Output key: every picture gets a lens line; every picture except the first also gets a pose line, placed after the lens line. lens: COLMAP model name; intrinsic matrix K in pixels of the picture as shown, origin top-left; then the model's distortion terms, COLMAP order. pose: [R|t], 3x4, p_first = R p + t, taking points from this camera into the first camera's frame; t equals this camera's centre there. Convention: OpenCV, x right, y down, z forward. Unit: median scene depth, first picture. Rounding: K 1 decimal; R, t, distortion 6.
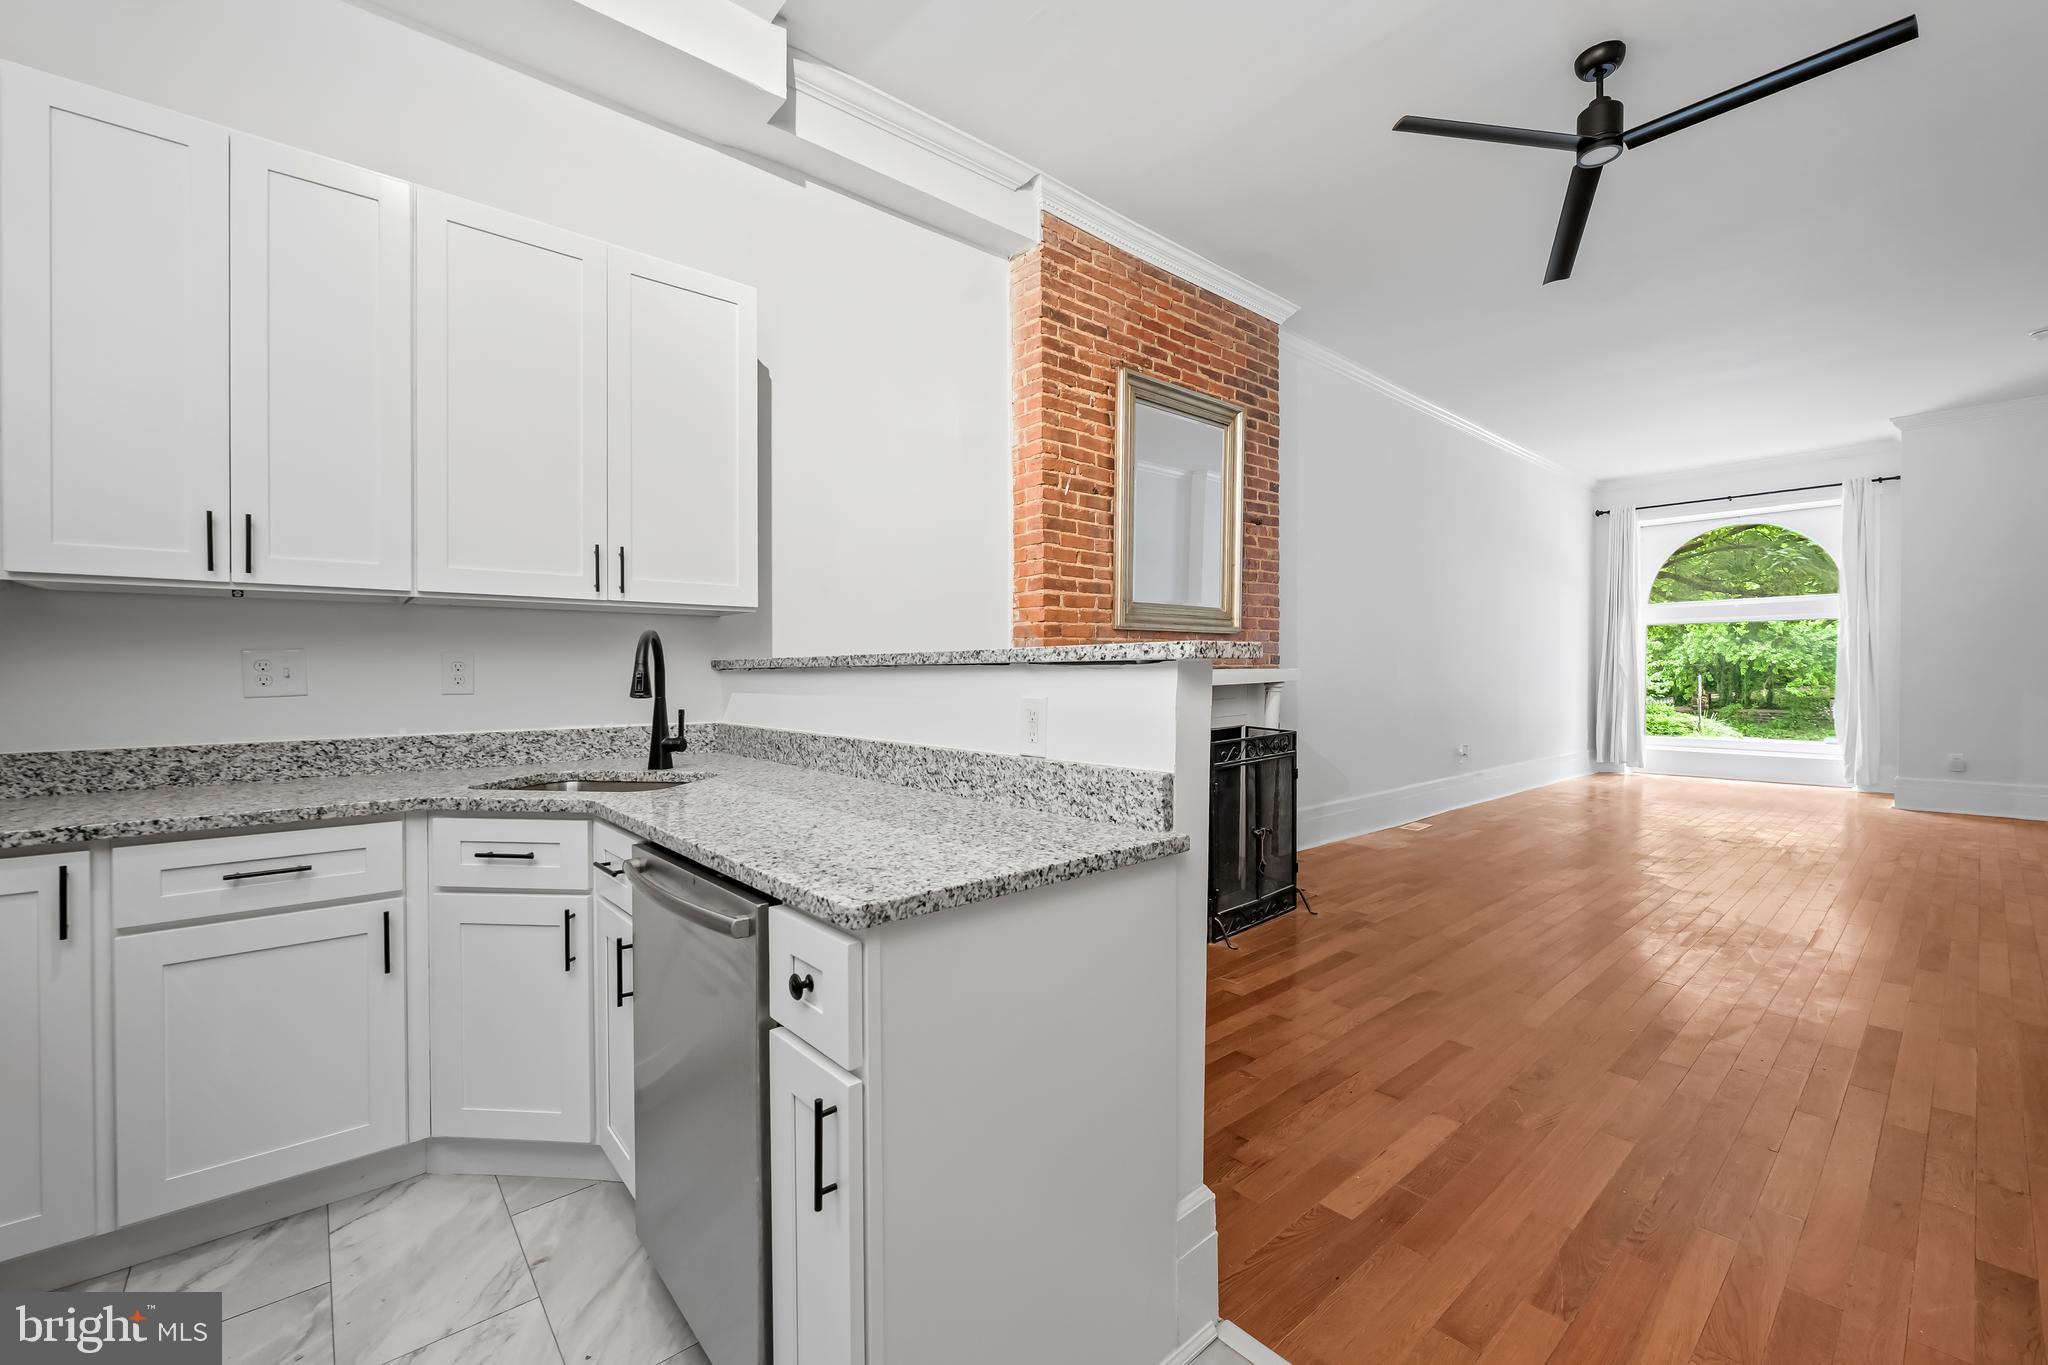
lens RADIAL K [[828.6, 0, 1029.8], [0, 828.6, 678.4], [0, 0, 1]] dist [-0.008424, 0.000686]
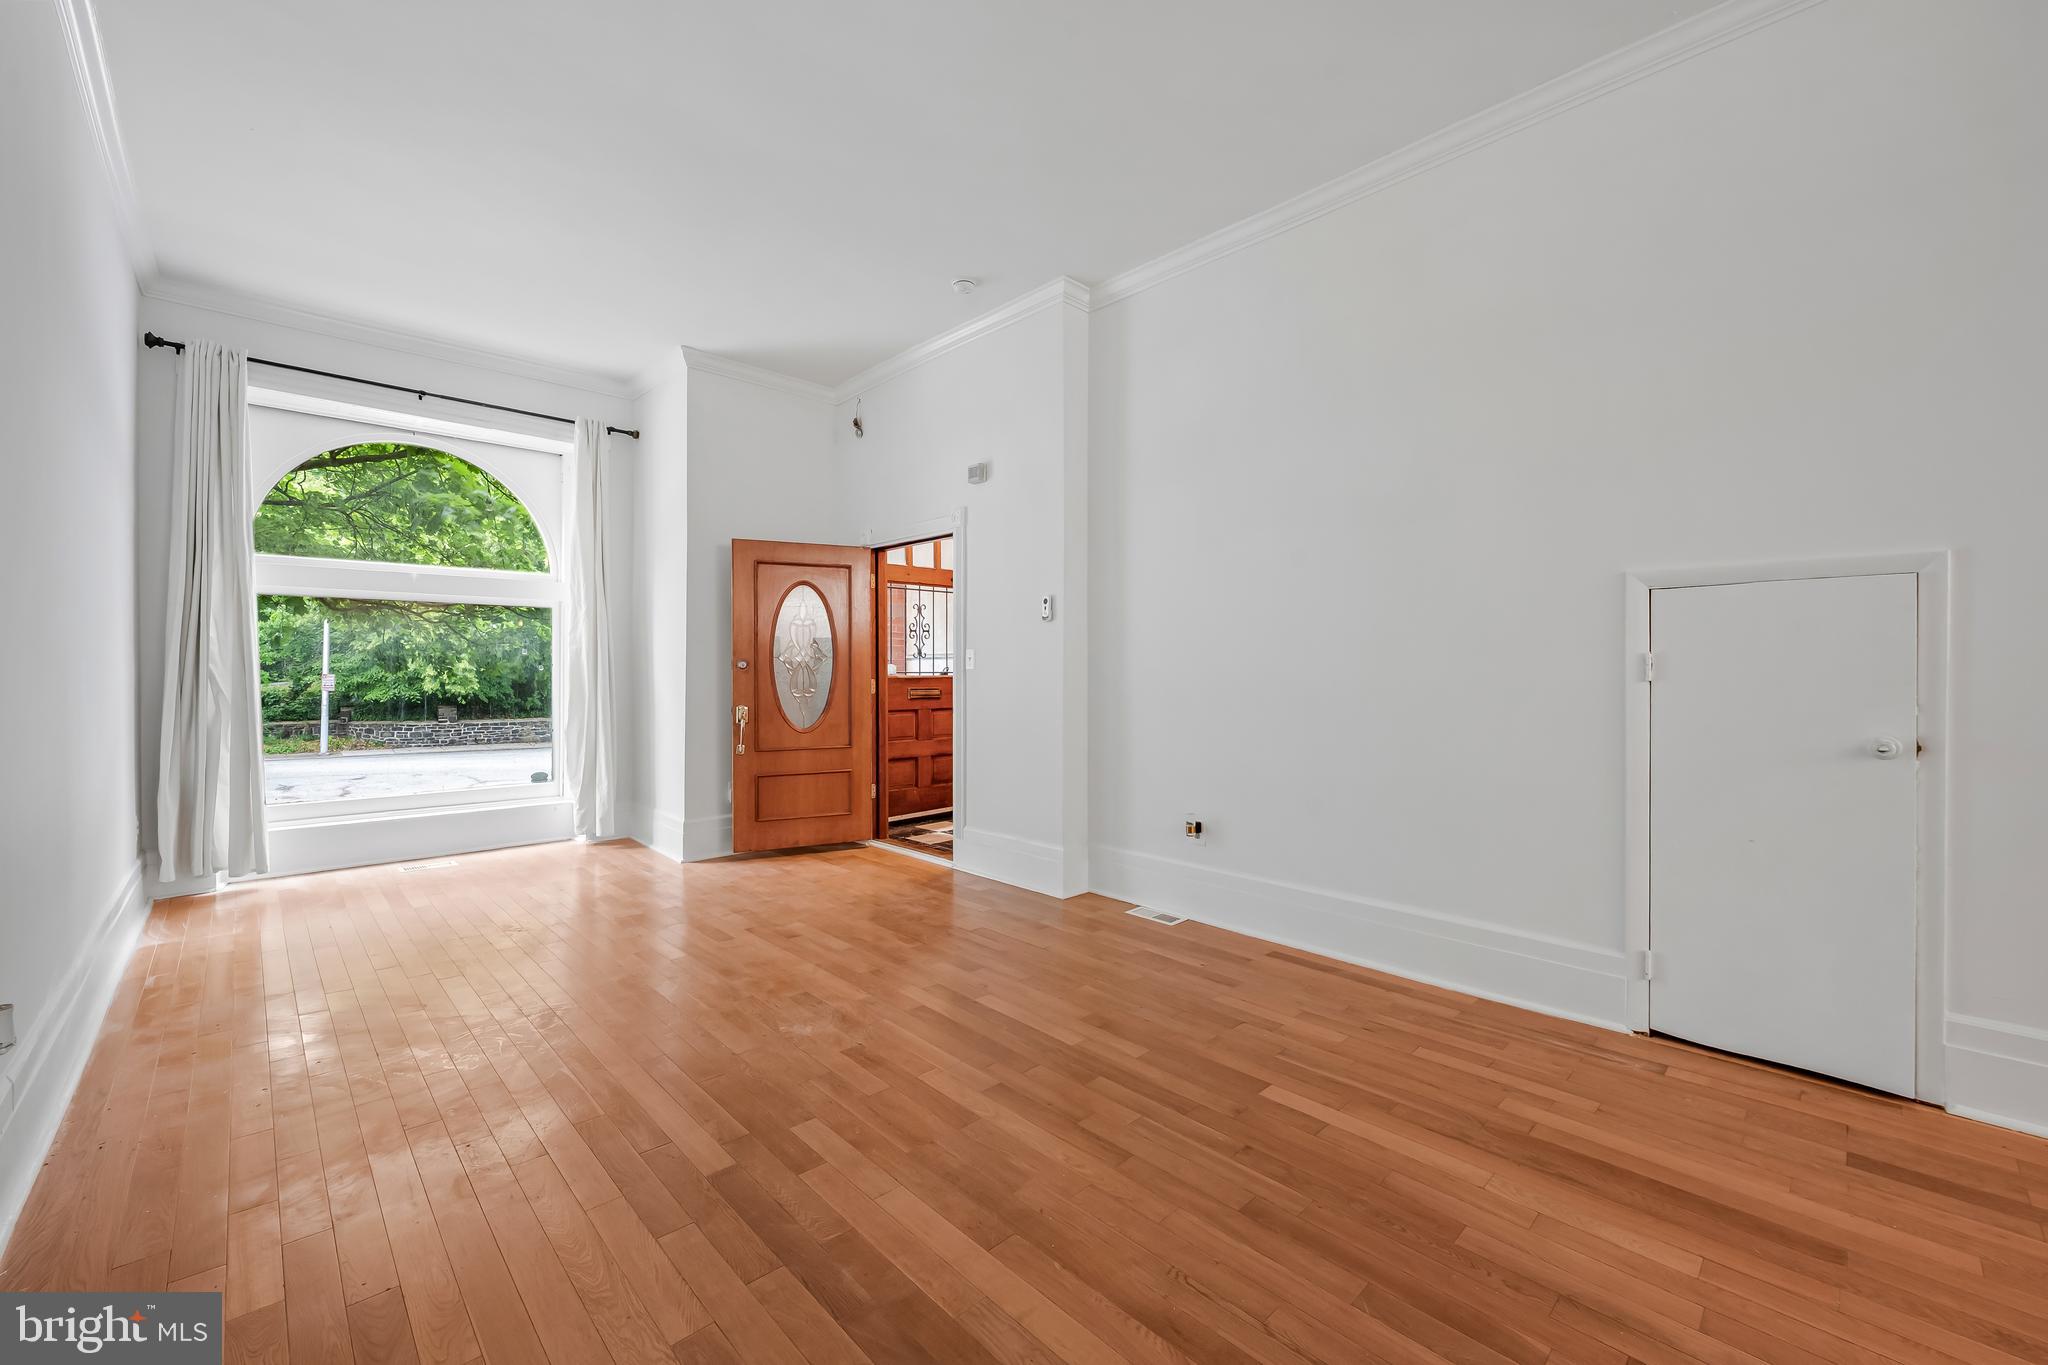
lens RADIAL K [[828.6, 0, 1025.0], [0, 828.6, 676.1], [0, 0, 1]] dist [-0.008424, 0.000686]
pose [[-0.051910, 0.002998, 0.998647, 0.446977], [0.008339, 0.999962, -0.002569, -0.014377], [-0.998617, 0.008194, -0.051933, 1.177330]]
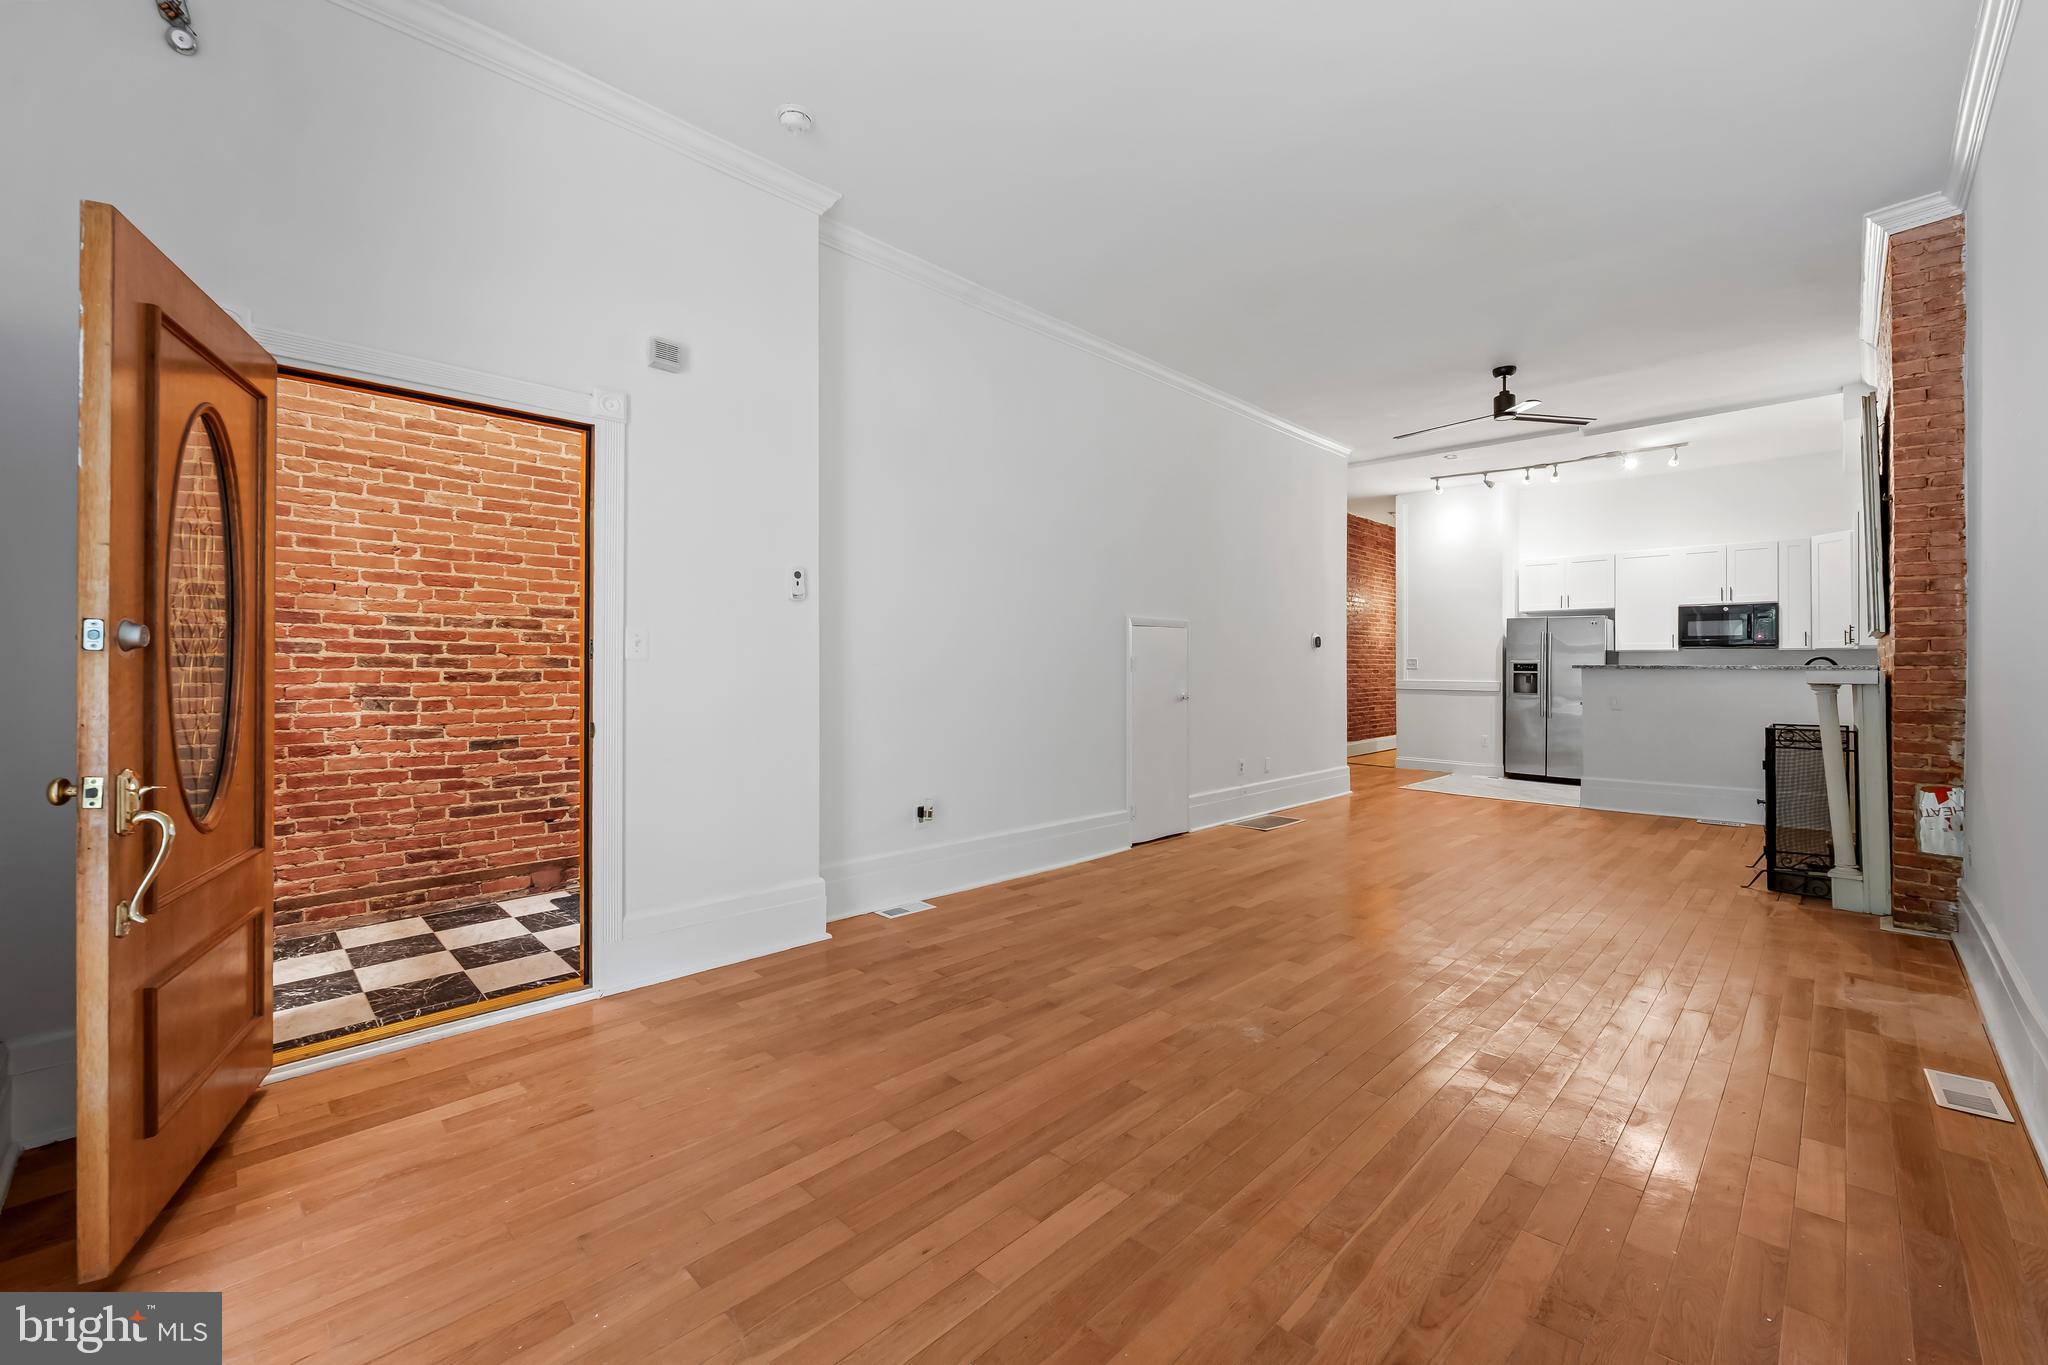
lens RADIAL K [[828.6, 0, 1020.9], [0, 828.6, 670.4], [0, 0, 1]] dist [-0.008424, 0.000686]
pose [[-0.995961, -0.000149, -0.089781, 1.347754], [-0.000947, 0.999960, 0.008841, -0.024710], [0.089776, 0.008890, -0.995922, 1.944140]]
